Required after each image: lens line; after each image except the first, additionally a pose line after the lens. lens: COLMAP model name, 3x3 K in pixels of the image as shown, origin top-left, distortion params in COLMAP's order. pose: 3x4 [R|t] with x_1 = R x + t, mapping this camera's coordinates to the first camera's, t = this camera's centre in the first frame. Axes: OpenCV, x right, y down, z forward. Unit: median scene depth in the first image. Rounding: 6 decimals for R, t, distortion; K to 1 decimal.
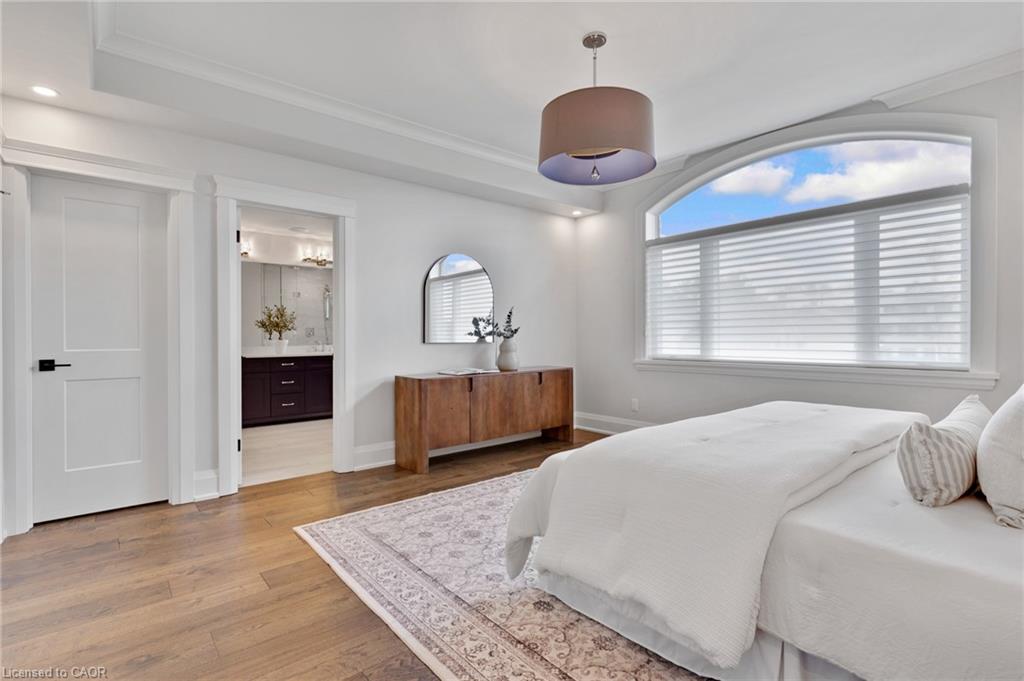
lens RADIAL K [[487.9, 0, 511.2], [0, 487.9, 339.3], [0, 0, 1]] dist [0.001043, 0.001384]
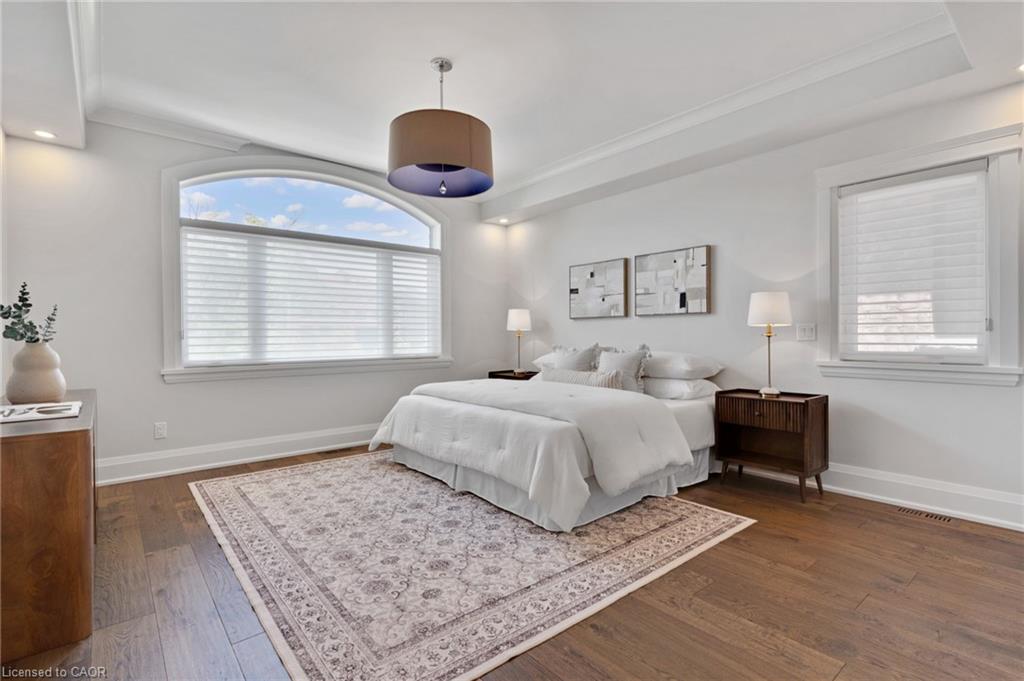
lens RADIAL K [[487.9, 0, 510.6], [0, 487.9, 333.3], [0, 0, 1]] dist [0.001043, 0.001384]
pose [[0.002044, 0.011758, 0.999929, -0.955536], [0.014260, 0.999829, -0.011786, 0.003896], [-0.999896, 0.014284, 0.001875, 0.880410]]
